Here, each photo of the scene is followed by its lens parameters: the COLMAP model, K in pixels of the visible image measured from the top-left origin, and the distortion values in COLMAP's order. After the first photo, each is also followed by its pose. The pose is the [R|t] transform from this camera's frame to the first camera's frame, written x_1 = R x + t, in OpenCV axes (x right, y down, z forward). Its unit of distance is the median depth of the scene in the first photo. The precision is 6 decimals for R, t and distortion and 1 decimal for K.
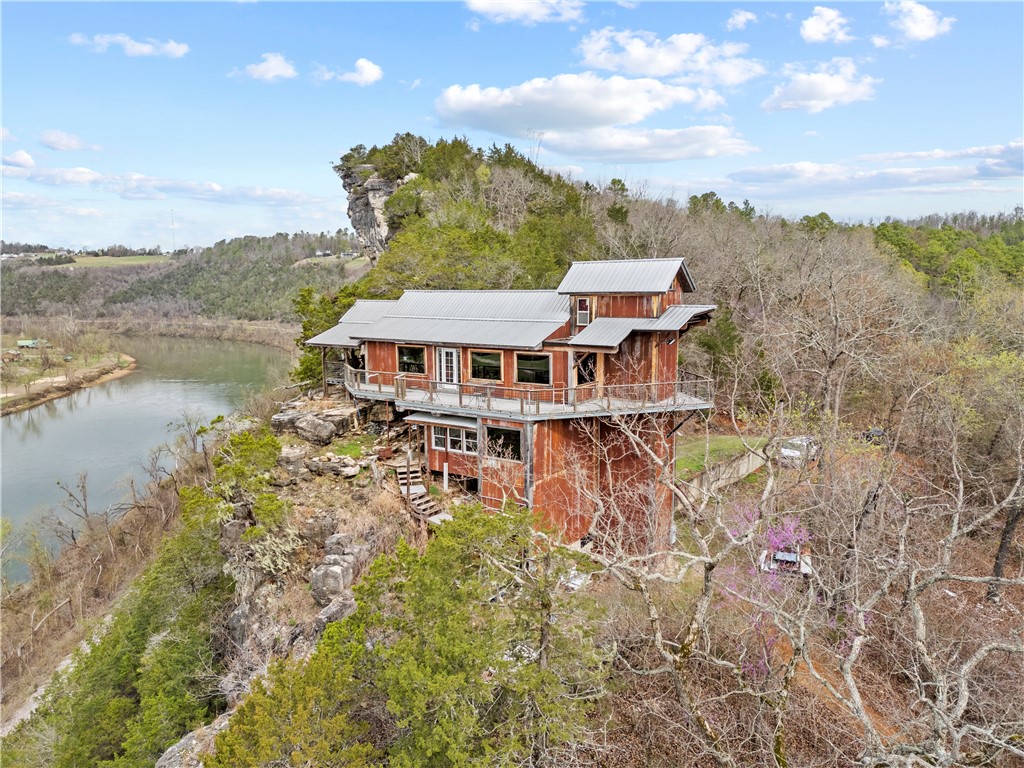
lens RADIAL K [[720.3, 0, 512.0], [0, 720.3, 384.0], [0, 0, 1]] dist [0.126820, -0.146110]
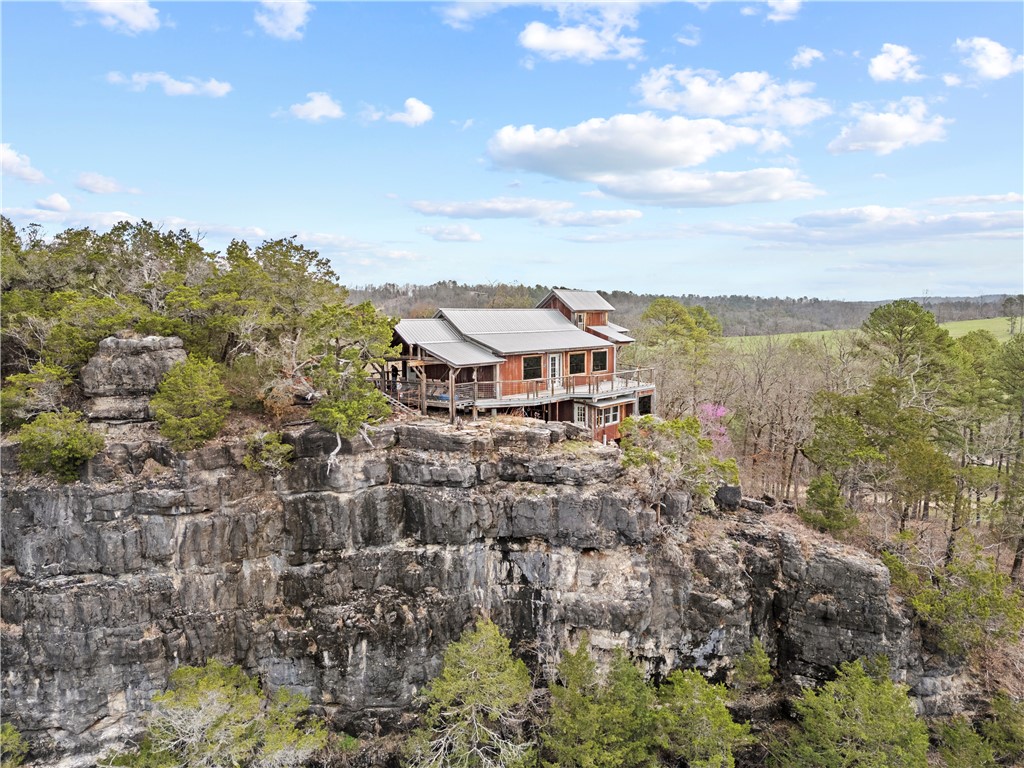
lens RADIAL K [[712.0, 0, 513.9], [0, 712.0, 404.6], [0, 0, 1]] dist [0.078722, -0.069478]
pose [[0.075382, -0.118515, 0.990087, -1.332487], [0.141431, 0.984145, 0.107035, -0.105819], [-0.987074, 0.131960, 0.090949, 0.974045]]
